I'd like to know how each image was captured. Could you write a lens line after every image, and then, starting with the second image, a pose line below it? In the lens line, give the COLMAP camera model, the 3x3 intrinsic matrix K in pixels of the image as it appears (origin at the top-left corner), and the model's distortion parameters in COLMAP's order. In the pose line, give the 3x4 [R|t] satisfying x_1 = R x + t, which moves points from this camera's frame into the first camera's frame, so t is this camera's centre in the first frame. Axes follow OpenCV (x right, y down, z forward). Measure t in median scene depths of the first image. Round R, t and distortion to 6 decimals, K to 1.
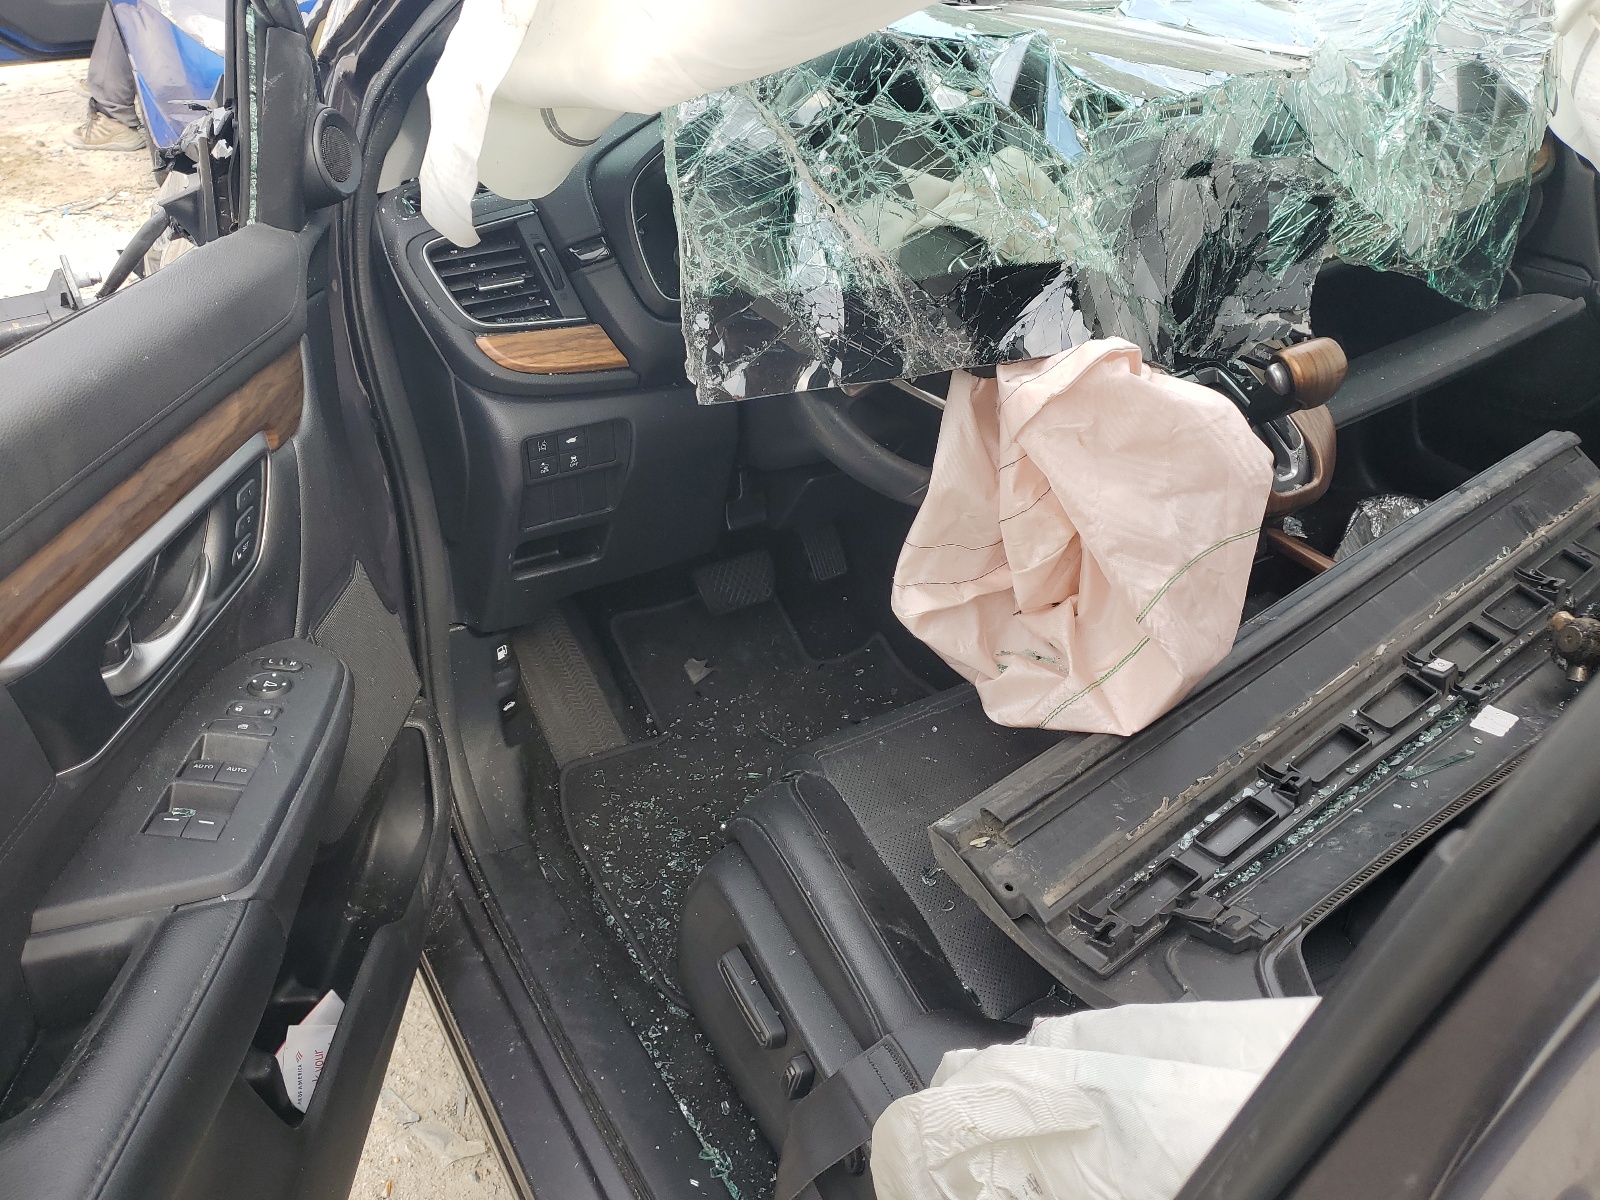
lens RADIAL K [[1233.4, 0, 802.2], [0, 1233.4, 600.4], [0, 0, 1]] dist [-0.066430, -0.003608]
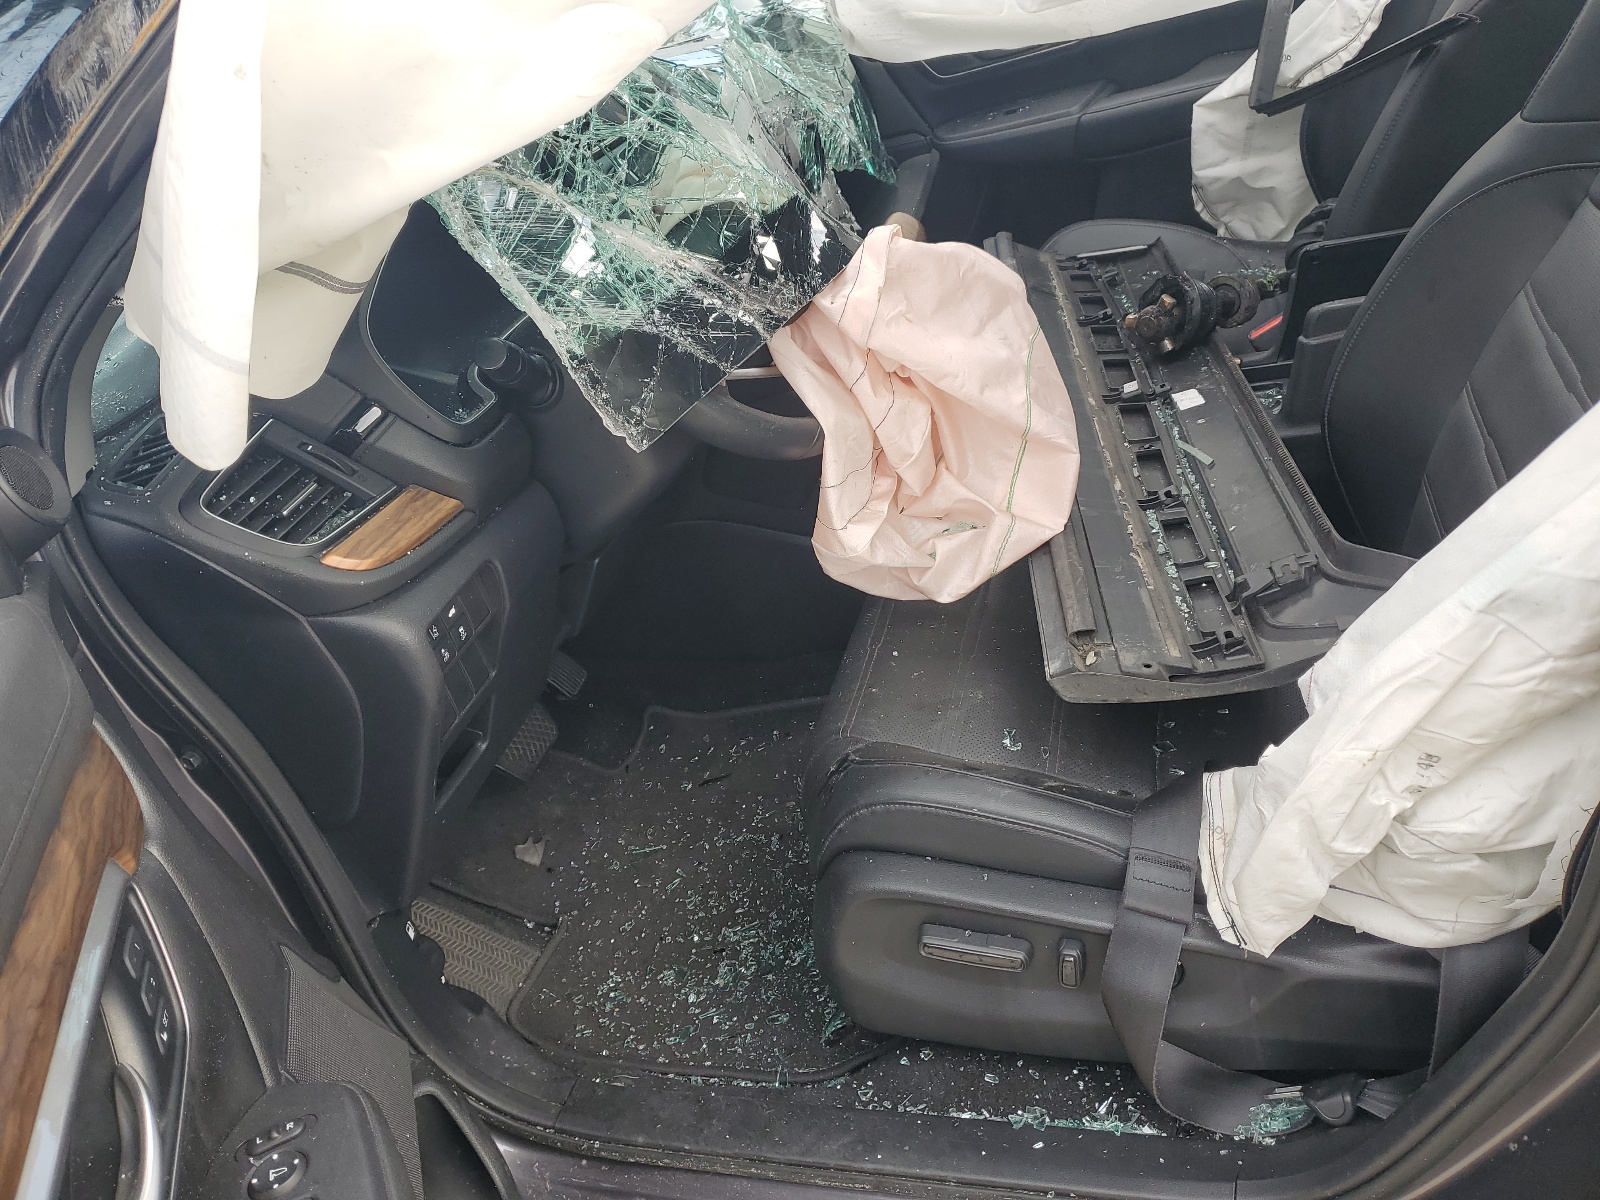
lens RADIAL K [[1233.4, 0, 799.5], [0, 1233.4, 598.6], [0, 0, 1]] dist [-0.066430, -0.003608]
pose [[0.697146, -0.537831, 0.474051, -0.447039], [0.590110, 0.805977, 0.046592, -0.032186], [-0.407133, 0.247261, 0.879264, 0.113416]]
